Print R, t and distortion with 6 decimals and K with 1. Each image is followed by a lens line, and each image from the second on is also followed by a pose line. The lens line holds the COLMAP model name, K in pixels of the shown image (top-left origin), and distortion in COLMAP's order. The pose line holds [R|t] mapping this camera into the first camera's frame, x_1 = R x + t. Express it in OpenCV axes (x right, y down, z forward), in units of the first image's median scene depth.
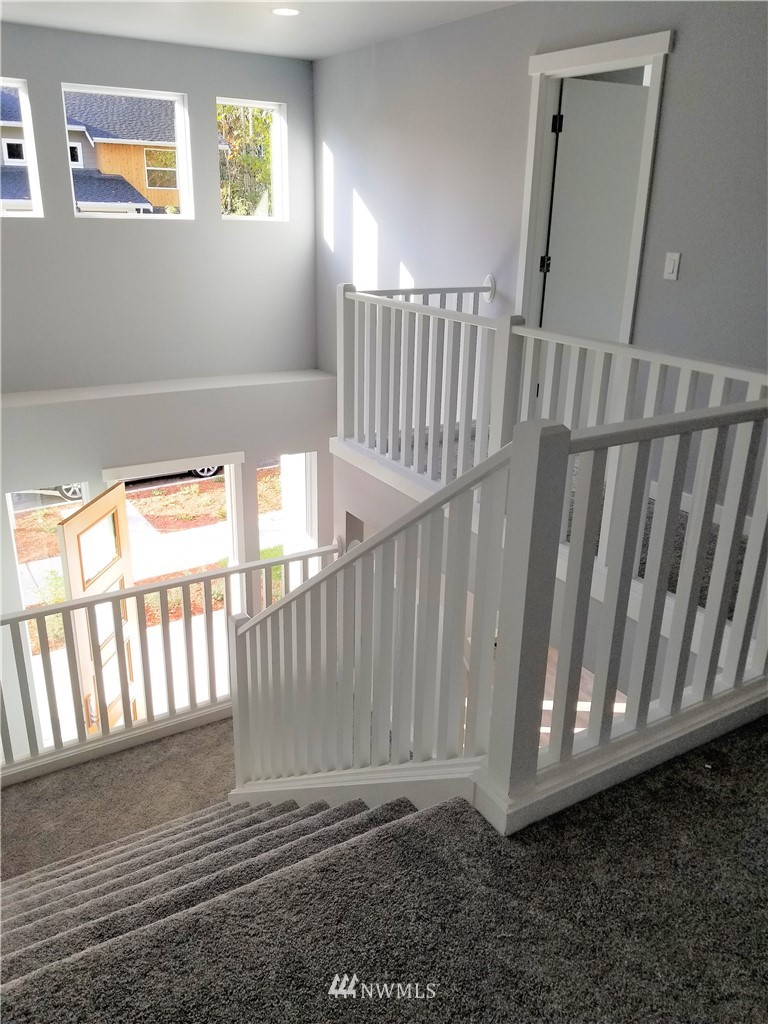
lens RADIAL K [[796.0, 0, 384.0], [0, 796.0, 512.0], [0, 0, 1]] dist [0.008261, 0.004618]
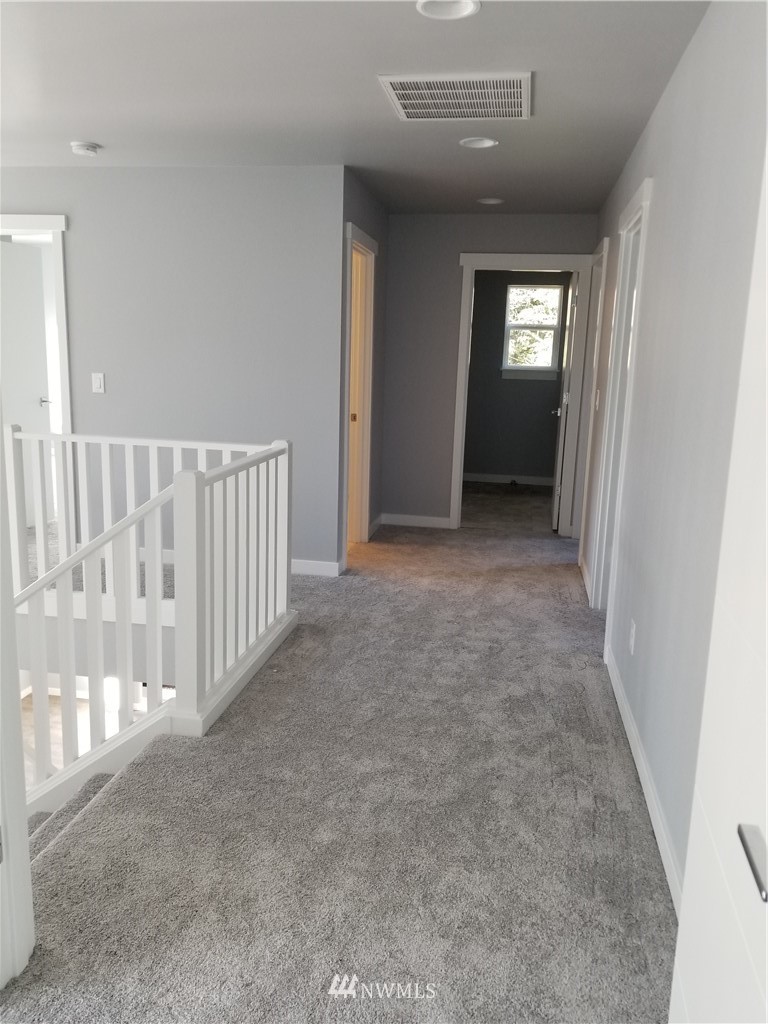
lens RADIAL K [[788.2, 0, 403.5], [0, 788.2, 509.4], [0, 0, 1]] dist [0.116048, -0.226768]
pose [[0.644945, -0.141839, 0.750951, -0.443043], [0.247971, 0.968300, -0.030075, 0.077303], [-0.722880, 0.205611, 0.659673, -0.252136]]
